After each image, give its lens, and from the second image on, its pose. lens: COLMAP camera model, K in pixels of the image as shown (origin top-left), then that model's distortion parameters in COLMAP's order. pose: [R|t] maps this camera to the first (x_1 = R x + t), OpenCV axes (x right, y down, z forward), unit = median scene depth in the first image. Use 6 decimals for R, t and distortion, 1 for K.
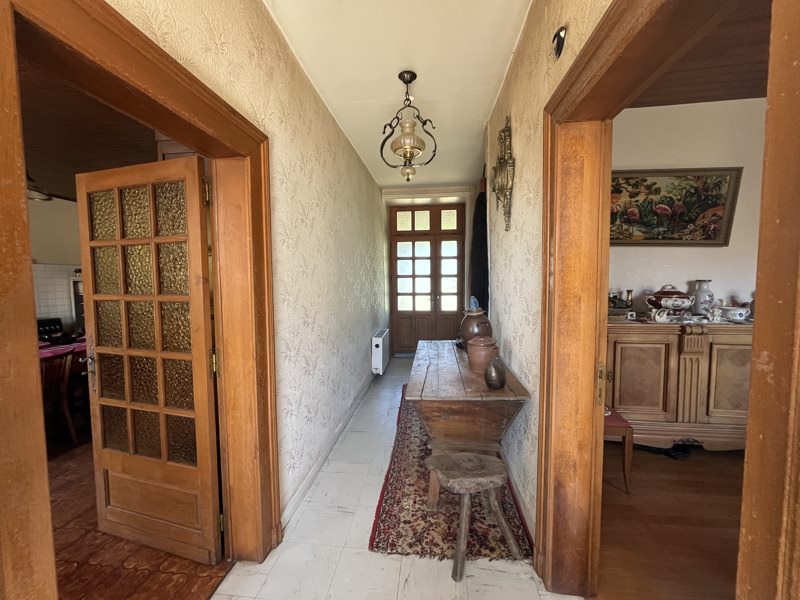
lens RADIAL K [[320.0, 0, 398.2], [0, 320.0, 300.4], [0, 0, 1]] dist [0.000557, 0.000070]
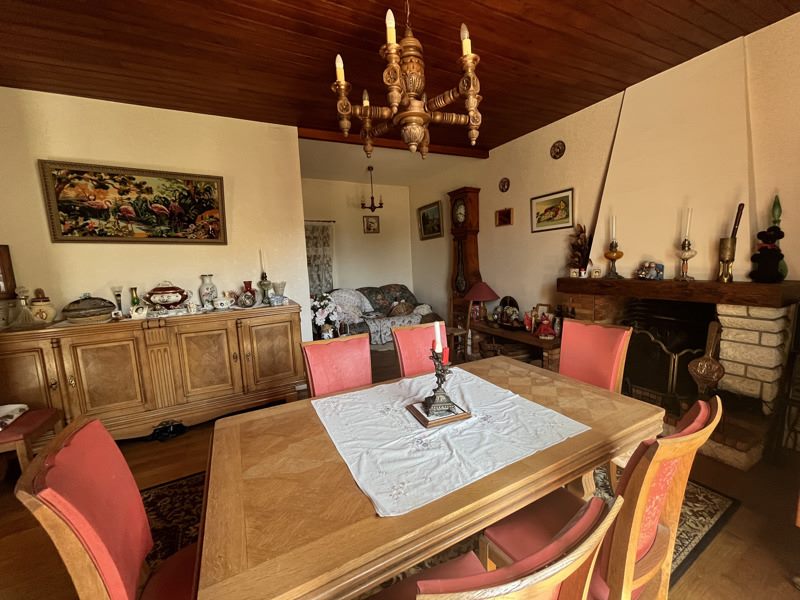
lens RADIAL K [[320.0, 0, 398.0], [0, 320.0, 300.4], [0, 0, 1]] dist [0.000557, 0.000070]
pose [[0.829028, -0.091226, 0.551716, 0.872737], [0.067993, 0.995728, 0.062475, 0.001142], [-0.555059, -0.014281, 0.831689, -0.309271]]
